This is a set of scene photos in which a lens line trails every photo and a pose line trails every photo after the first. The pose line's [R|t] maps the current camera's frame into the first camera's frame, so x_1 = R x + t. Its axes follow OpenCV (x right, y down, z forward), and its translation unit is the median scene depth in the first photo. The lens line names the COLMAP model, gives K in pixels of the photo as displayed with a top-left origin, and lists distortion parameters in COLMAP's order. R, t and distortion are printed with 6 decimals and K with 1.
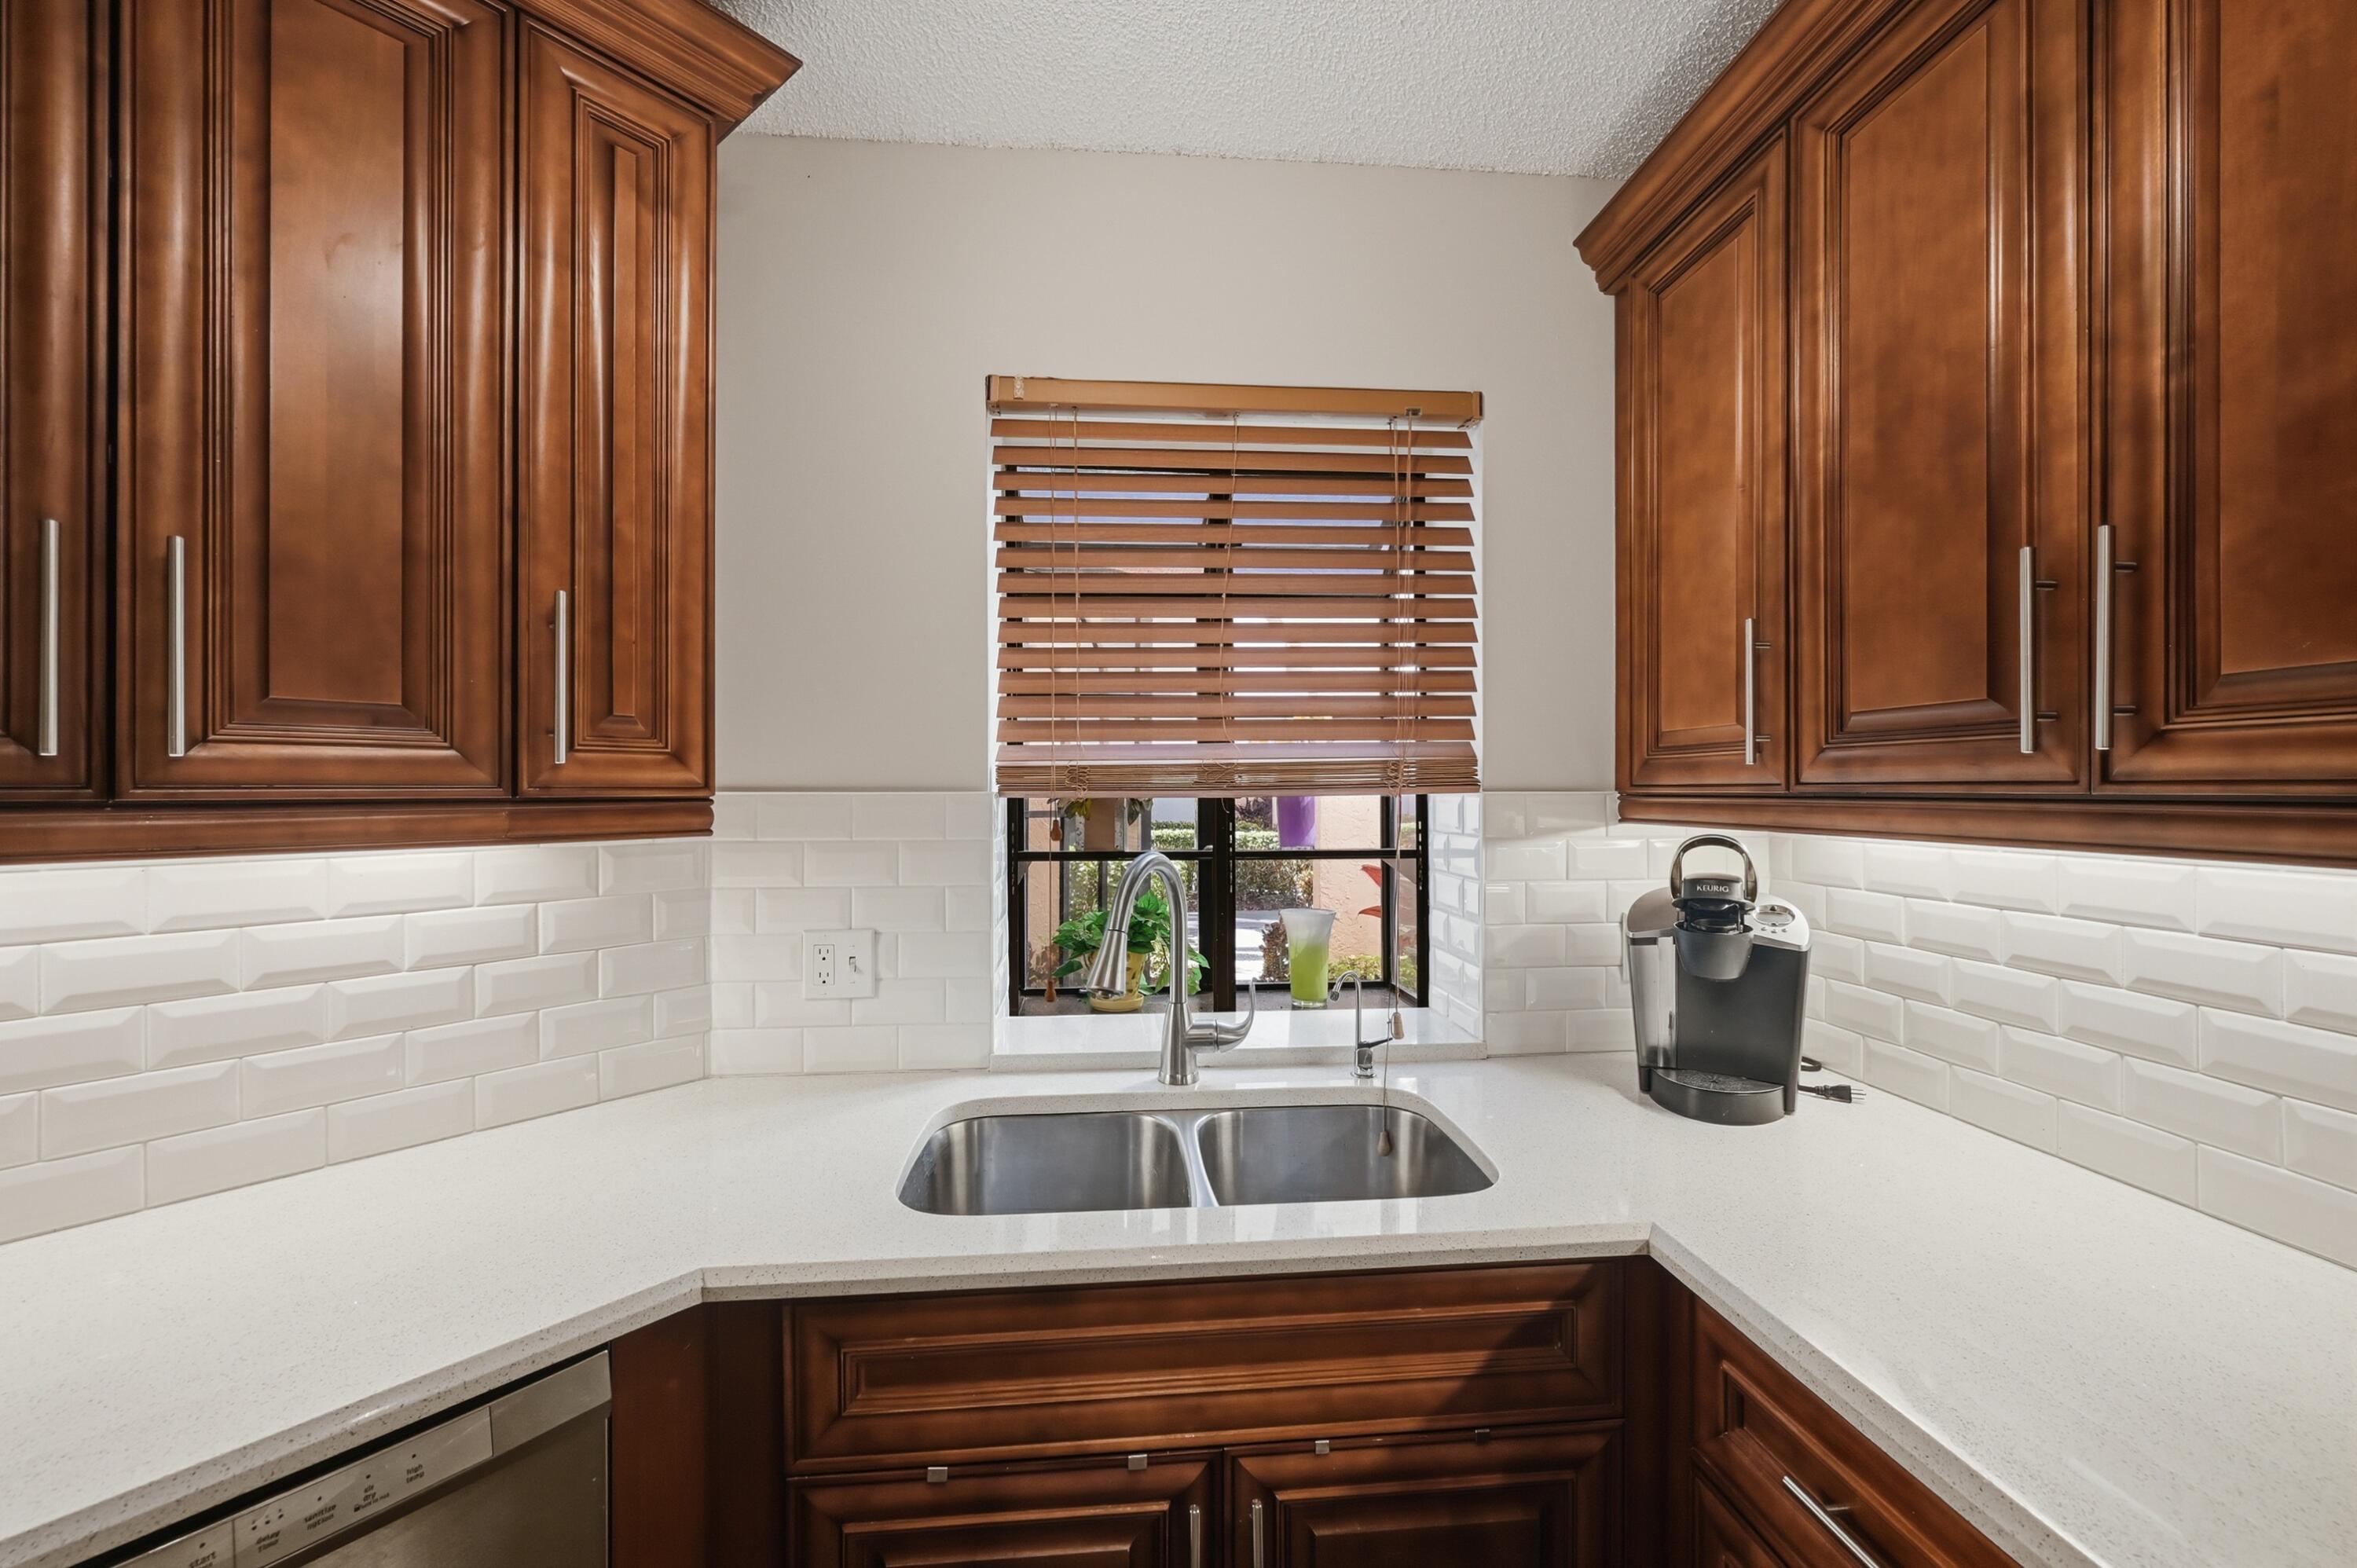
lens RADIAL K [[935.5, 0, 1179.5], [0, 935.5, 782.8], [0, 0, 1]] dist [-0.001161, 0.000620]
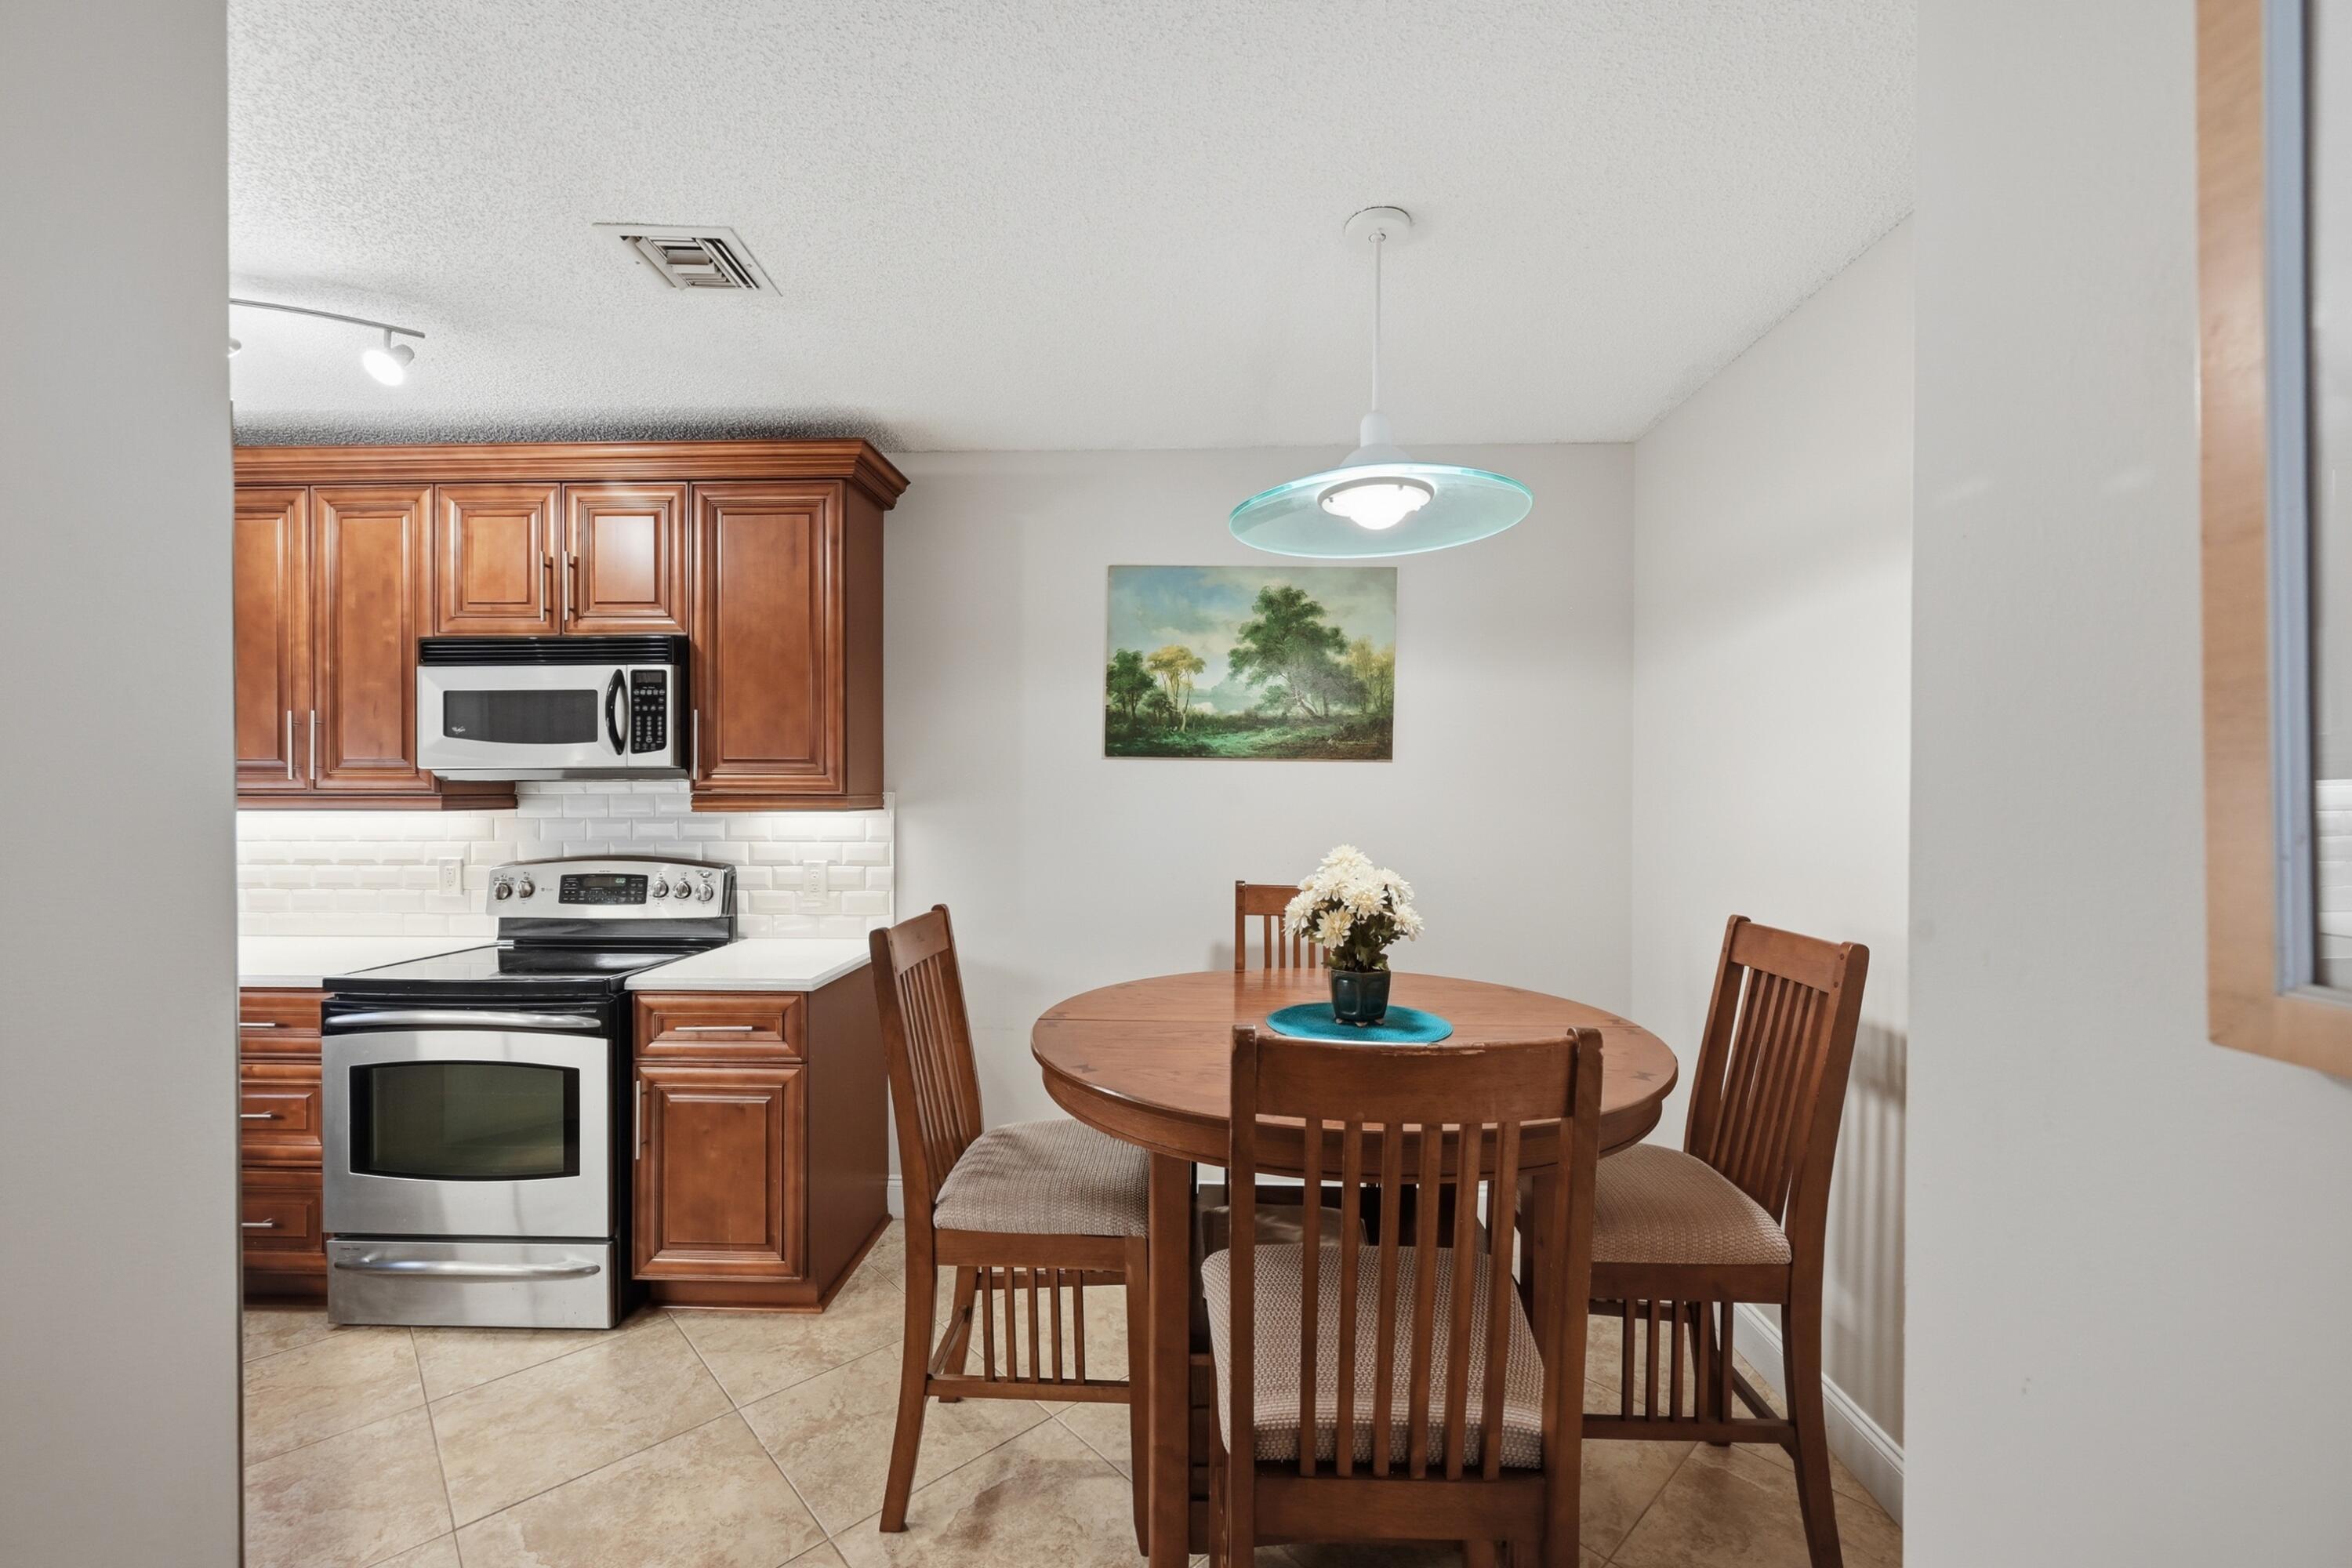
lens RADIAL K [[931.3, 0, 1185.2], [0, 931.3, 793.1], [0, 0, 1]] dist [-0.001339, -0.000374]
pose [[0.129056, -0.000563, 0.991637, -1.094780], [-0.003991, 0.999991, 0.001087, -0.000571], [-0.991629, -0.004098, 0.129052, -1.454789]]
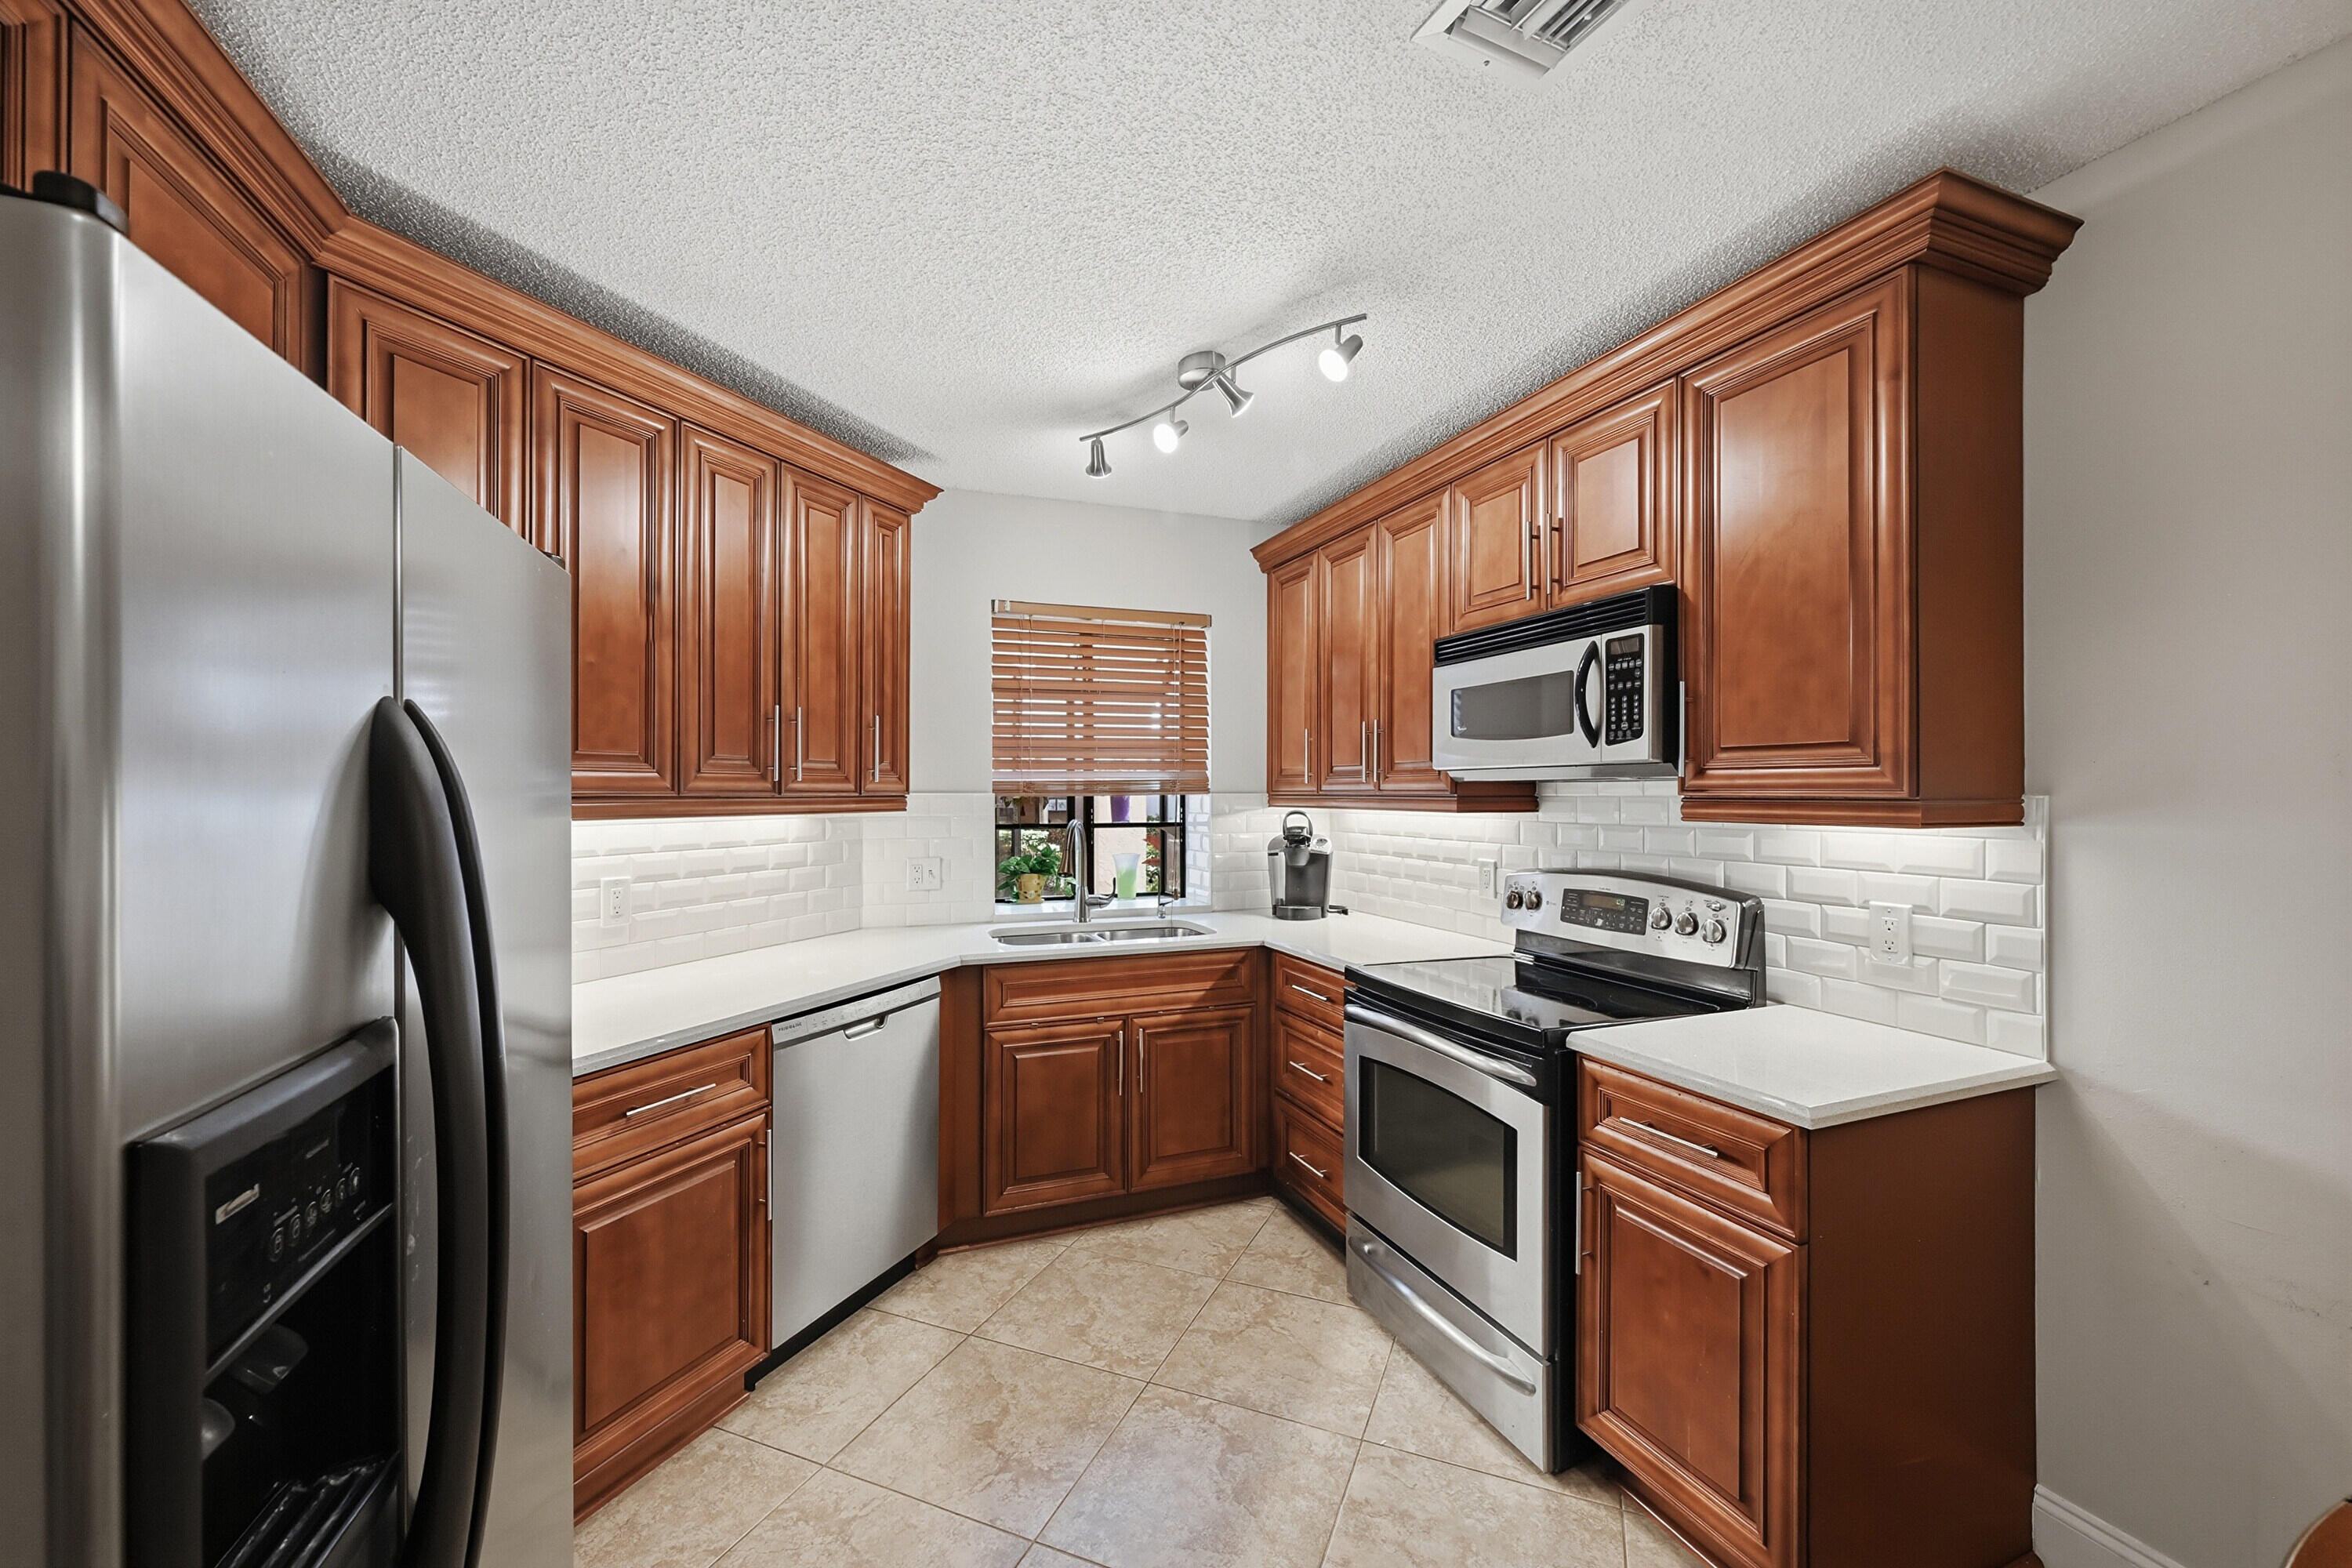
lens RADIAL K [[931.3, 0, 1179.6], [0, 931.3, 788.3], [0, 0, 1]] dist [-0.001339, -0.000374]
pose [[0.959603, 0.002693, 0.281344, -0.449399], [-0.002680, 0.999996, -0.000430, -0.002762], [-0.281344, -0.000341, 0.959607, -1.340129]]
